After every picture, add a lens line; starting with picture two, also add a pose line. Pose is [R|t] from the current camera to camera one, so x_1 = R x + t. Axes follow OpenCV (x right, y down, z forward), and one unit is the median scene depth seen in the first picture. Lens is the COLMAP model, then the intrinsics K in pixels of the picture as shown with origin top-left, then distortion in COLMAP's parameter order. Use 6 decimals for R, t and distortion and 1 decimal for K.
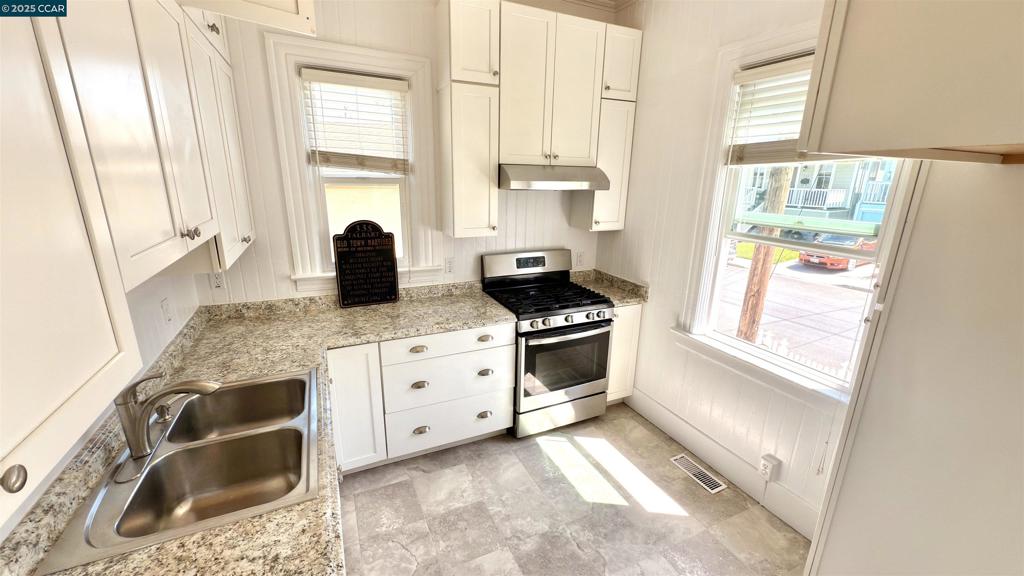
lens RADIAL K [[407.0, 0, 511.6], [0, 407.0, 289.7], [0, 0, 1]] dist [-0.001473, 0.000570]
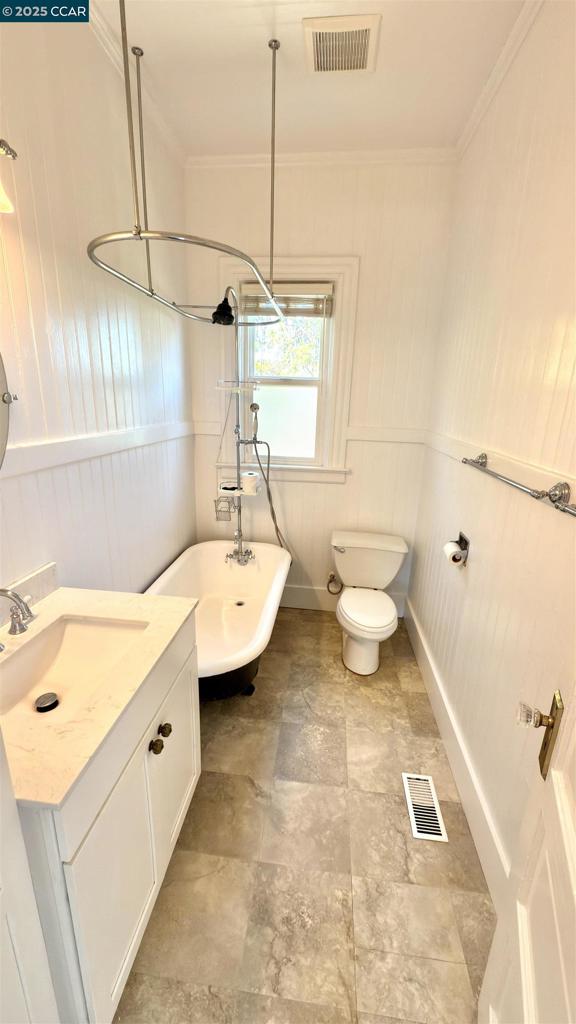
lens RADIAL K [[407.0, 0, 288.0], [0, 407.0, 512.0], [0, 0, 1]] dist [-0.001473, 0.000570]
pose [[-0.853769, -0.180766, 0.488265, -0.193624], [0.095986, 0.867072, 0.488848, -0.387723], [-0.511728, 0.464230, -0.722928, 1.659684]]
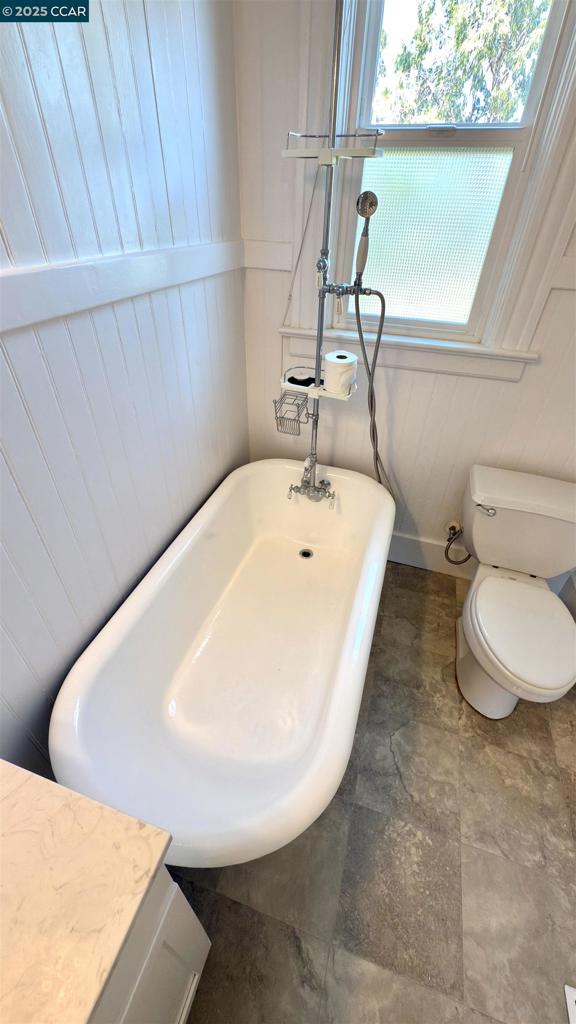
lens RADIAL K [[407.0, 0, 288.0], [0, 407.0, 512.0], [0, 0, 1]] dist [-0.001473, 0.000570]
pose [[-0.734520, -0.438444, 0.517925, 0.152237], [0.143748, 0.645387, 0.750208, -0.233431], [-0.663187, 0.625494, -0.411024, 1.240485]]
